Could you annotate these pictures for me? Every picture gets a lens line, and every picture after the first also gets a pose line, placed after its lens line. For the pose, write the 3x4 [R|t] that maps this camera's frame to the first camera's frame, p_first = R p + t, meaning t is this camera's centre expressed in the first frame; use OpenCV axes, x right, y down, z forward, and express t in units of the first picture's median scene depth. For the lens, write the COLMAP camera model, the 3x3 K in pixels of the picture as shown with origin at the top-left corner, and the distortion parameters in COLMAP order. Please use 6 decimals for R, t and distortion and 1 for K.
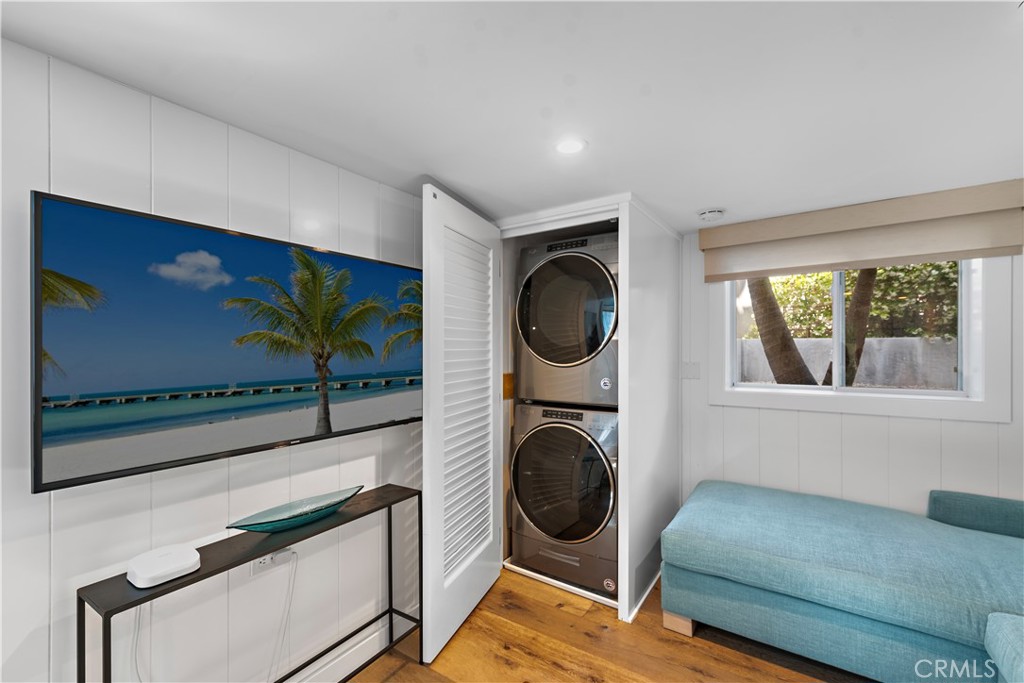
lens RADIAL K [[436.8, 0, 512.0], [0, 436.8, 341.5], [0, 0, 1]] dist [-0.000352, -0.000029]
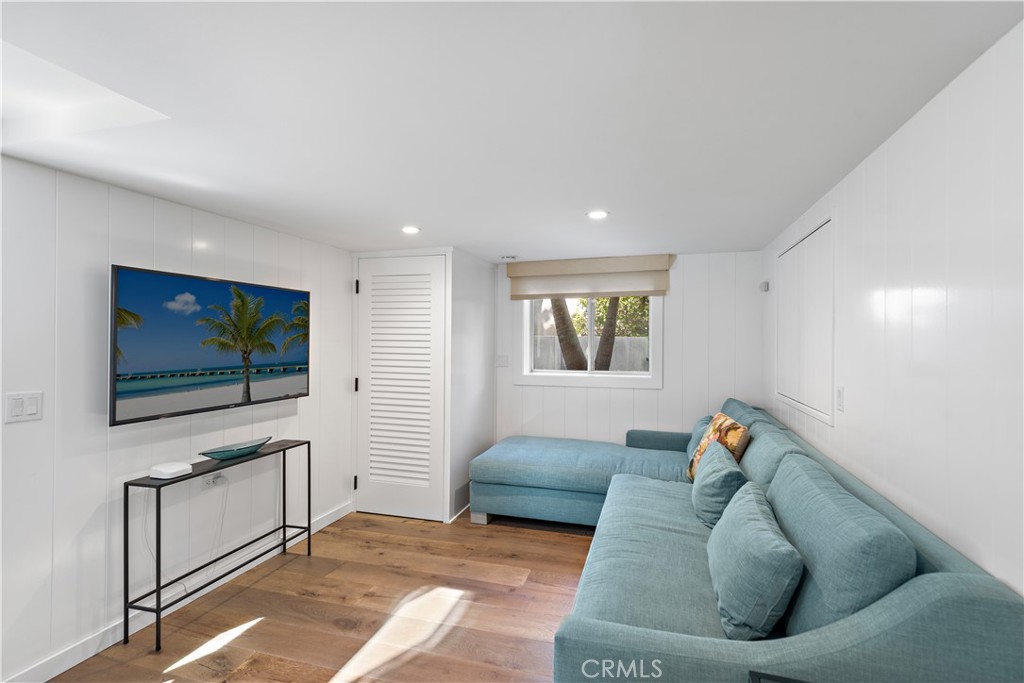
lens RADIAL K [[480.3, 0, 506.6], [0, 480.3, 352.1], [0, 0, 1]] dist [0.025918, 0.000062]
pose [[0.962110, -0.002268, 0.272652, -0.004273], [-0.008207, 0.999271, 0.037272, -0.038553], [-0.272538, -0.038098, 0.961390, -0.915870]]
